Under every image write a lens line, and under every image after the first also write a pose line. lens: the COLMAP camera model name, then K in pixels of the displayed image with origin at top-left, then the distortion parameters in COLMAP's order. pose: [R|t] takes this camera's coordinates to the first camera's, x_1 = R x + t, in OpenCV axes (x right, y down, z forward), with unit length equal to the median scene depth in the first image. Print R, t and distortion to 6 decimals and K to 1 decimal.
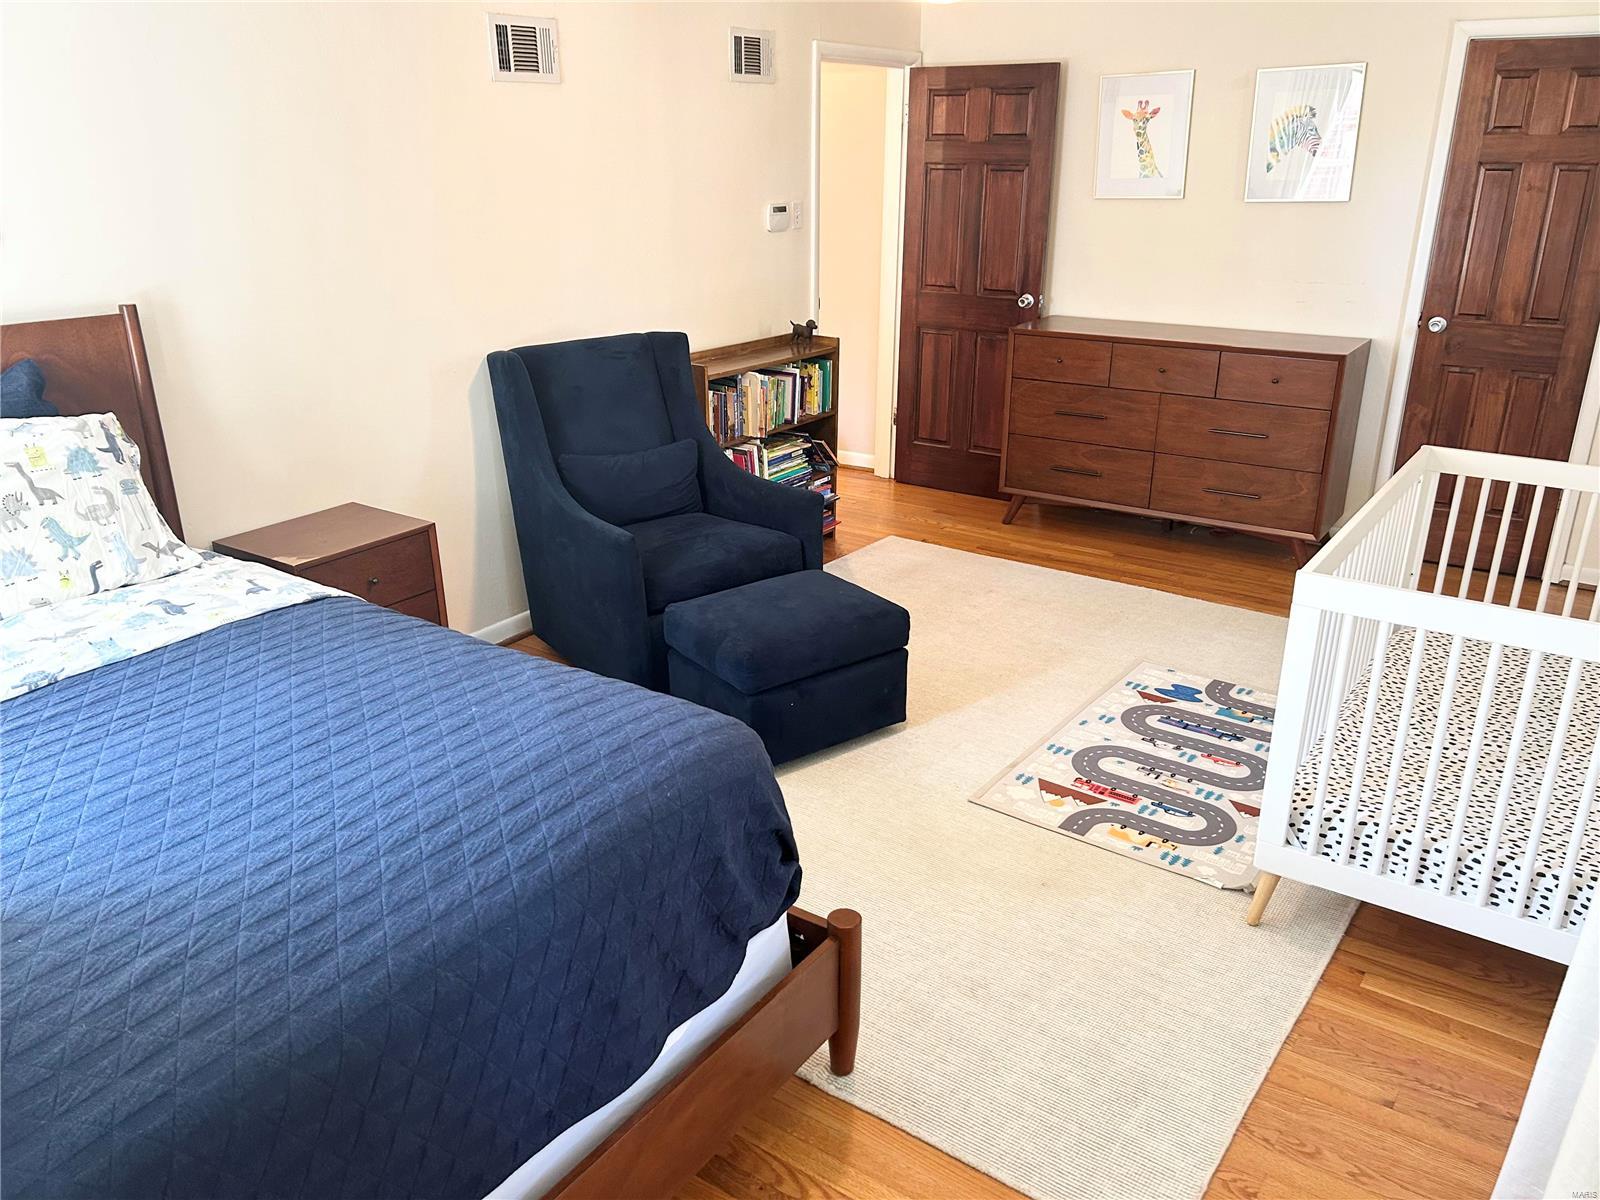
lens RADIAL K [[1221.1, 0, 804.7], [0, 1221.1, 599.1], [0, 0, 1]] dist [0.075914, -0.067768]
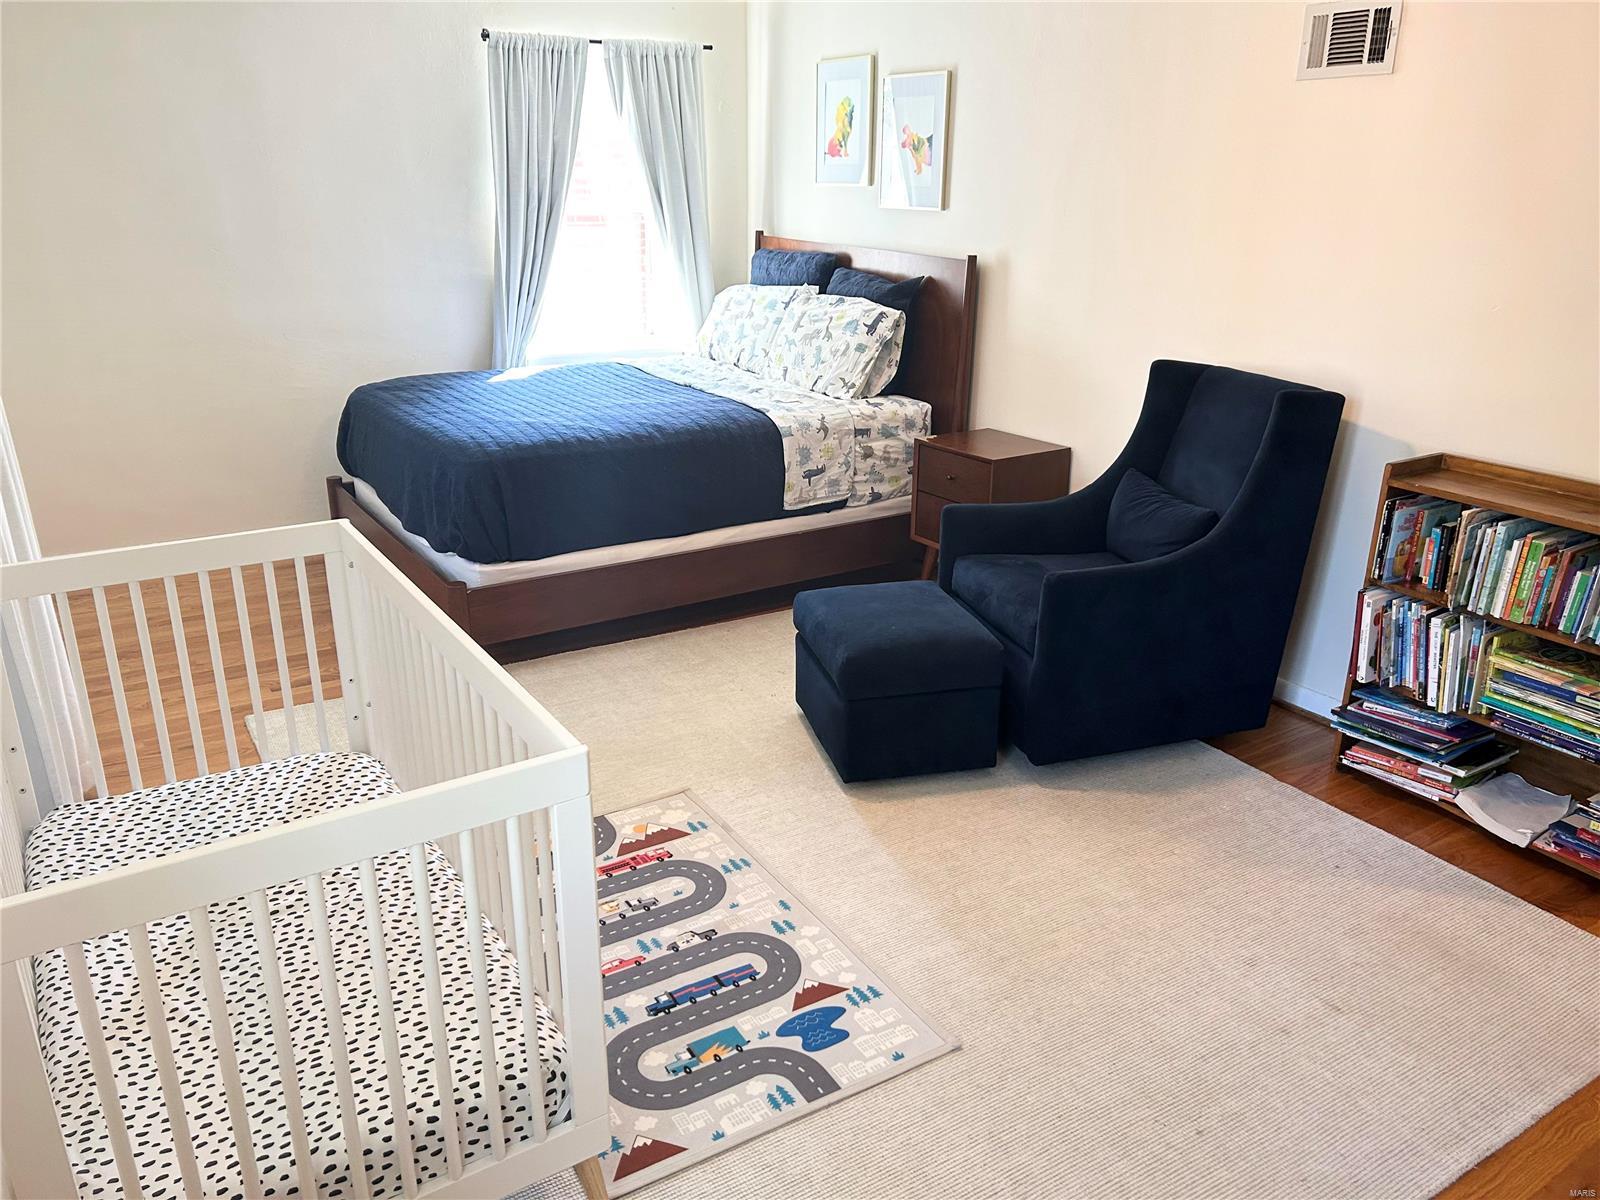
lens RADIAL K [[1221.1, 0, 804.7], [0, 1221.1, 599.1], [0, 0, 1]] dist [0.075914, -0.067768]
pose [[-0.381717, 0.319240, -0.867397, 0.823699], [-0.320695, 0.834413, 0.448229, -0.405329], [0.866860, 0.449266, -0.216131, 1.086120]]
